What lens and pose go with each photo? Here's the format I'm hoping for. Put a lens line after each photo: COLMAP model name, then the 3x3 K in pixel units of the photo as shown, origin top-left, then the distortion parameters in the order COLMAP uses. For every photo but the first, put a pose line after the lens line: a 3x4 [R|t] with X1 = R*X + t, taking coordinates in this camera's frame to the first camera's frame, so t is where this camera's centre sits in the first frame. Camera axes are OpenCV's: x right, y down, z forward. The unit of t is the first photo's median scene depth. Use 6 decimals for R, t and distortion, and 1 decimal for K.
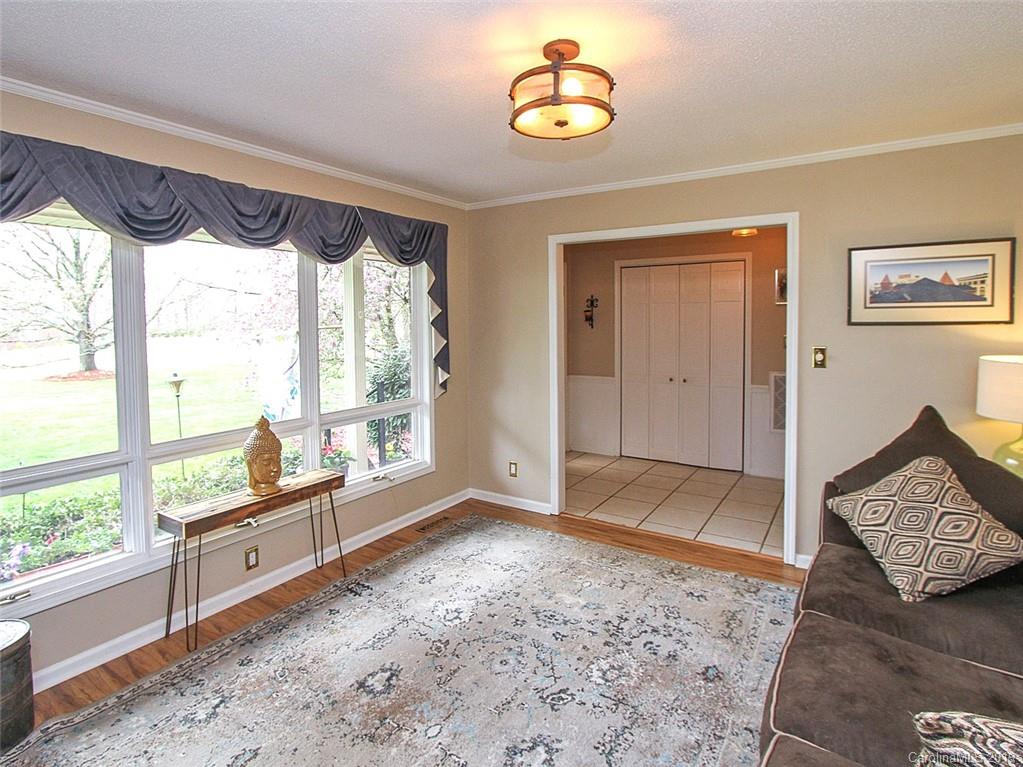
lens RADIAL K [[556.6, 0, 490.2], [0, 556.6, 338.5], [0, 0, 1]] dist [-0.034387, 0.011821]
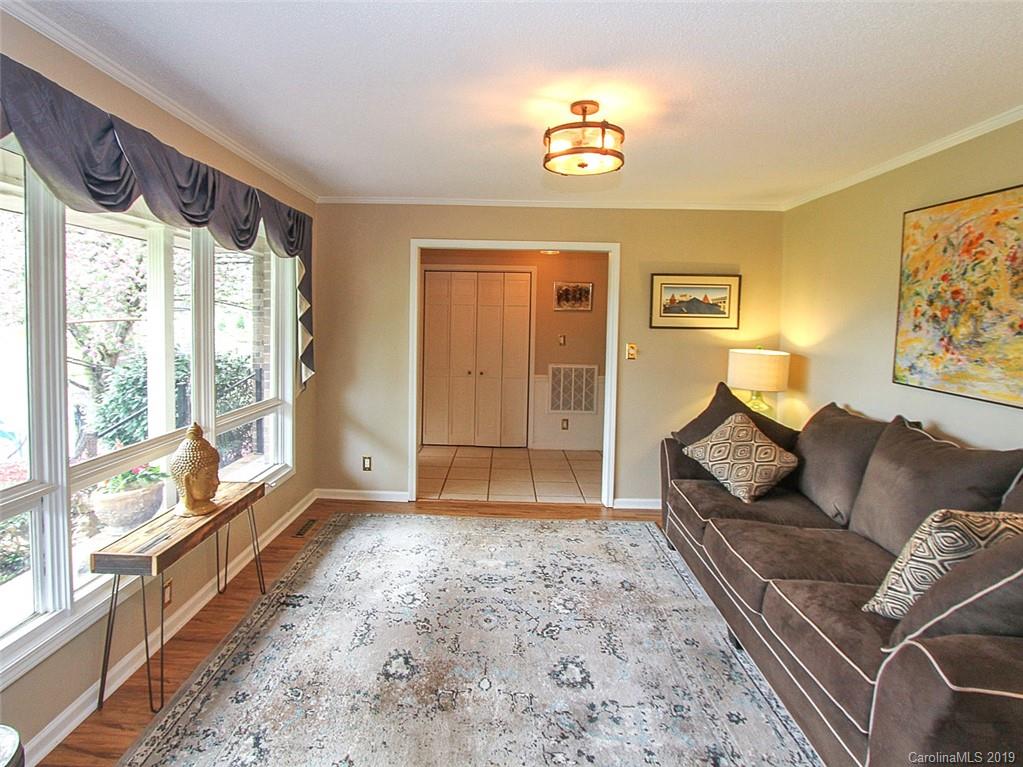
lens RADIAL K [[556.6, 0, 490.2], [0, 556.6, 338.5], [0, 0, 1]] dist [-0.034387, 0.011821]
pose [[0.841741, 0.006836, 0.539838, -0.462281], [-0.008973, 0.999959, 0.001329, 0.003326], [-0.539806, -0.005963, 0.841768, 0.031920]]
